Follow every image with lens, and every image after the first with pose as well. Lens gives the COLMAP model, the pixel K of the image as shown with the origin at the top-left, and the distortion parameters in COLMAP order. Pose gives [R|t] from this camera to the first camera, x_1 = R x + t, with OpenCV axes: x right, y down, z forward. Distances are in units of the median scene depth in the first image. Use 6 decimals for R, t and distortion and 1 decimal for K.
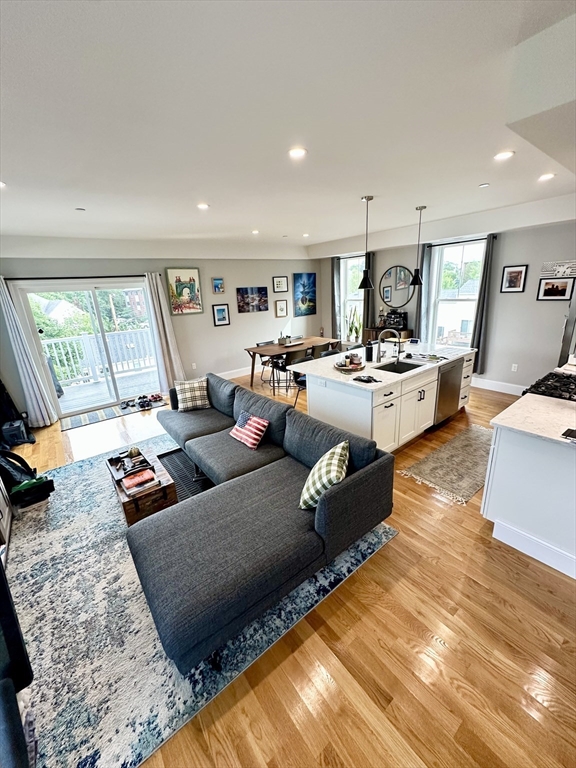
lens RADIAL K [[308.6, 0, 289.3], [0, 308.6, 382.6], [0, 0, 1]] dist [-0.001577, 0.000046]
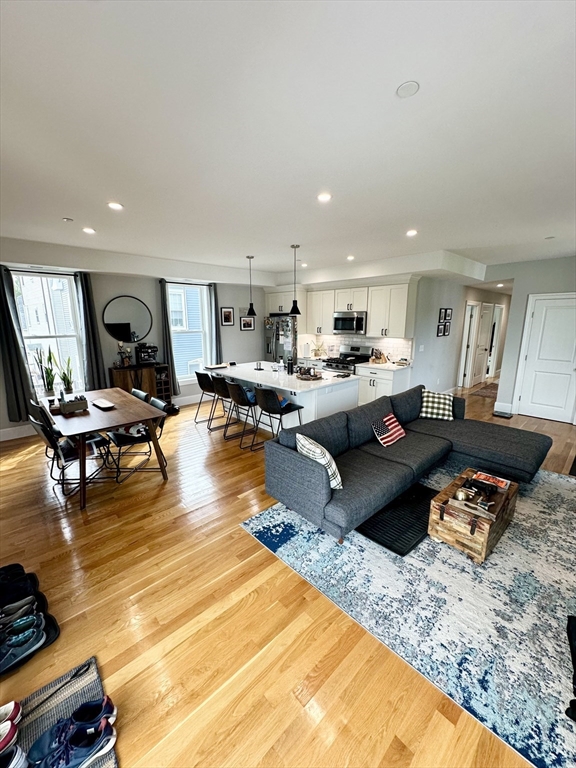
lens RADIAL K [[308.6, 0, 287.7], [0, 308.6, 382.7], [0, 0, 1]] dist [-0.001577, 0.000046]
pose [[-0.085200, -0.150629, 0.984912, -0.628115], [0.302491, 0.937940, 0.169612, -0.165518], [-0.949337, 0.312378, -0.034349, 0.712039]]
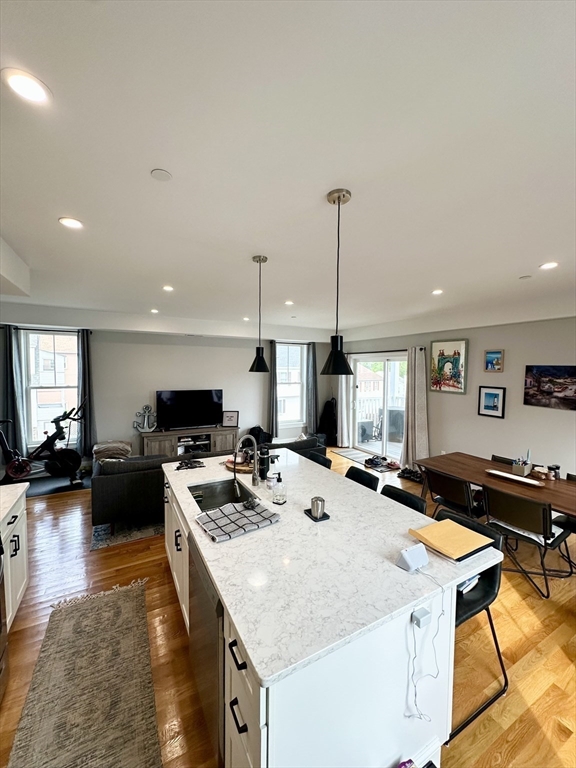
lens RADIAL K [[308.6, 0, 290.6], [0, 308.6, 383.4], [0, 0, 1]] dist [-0.001577, 0.000046]
pose [[-0.167753, 0.101893, -0.980549, 0.583044], [-0.294484, 0.944051, 0.148481, -0.251360], [0.940818, 0.313664, -0.128362, 0.720244]]
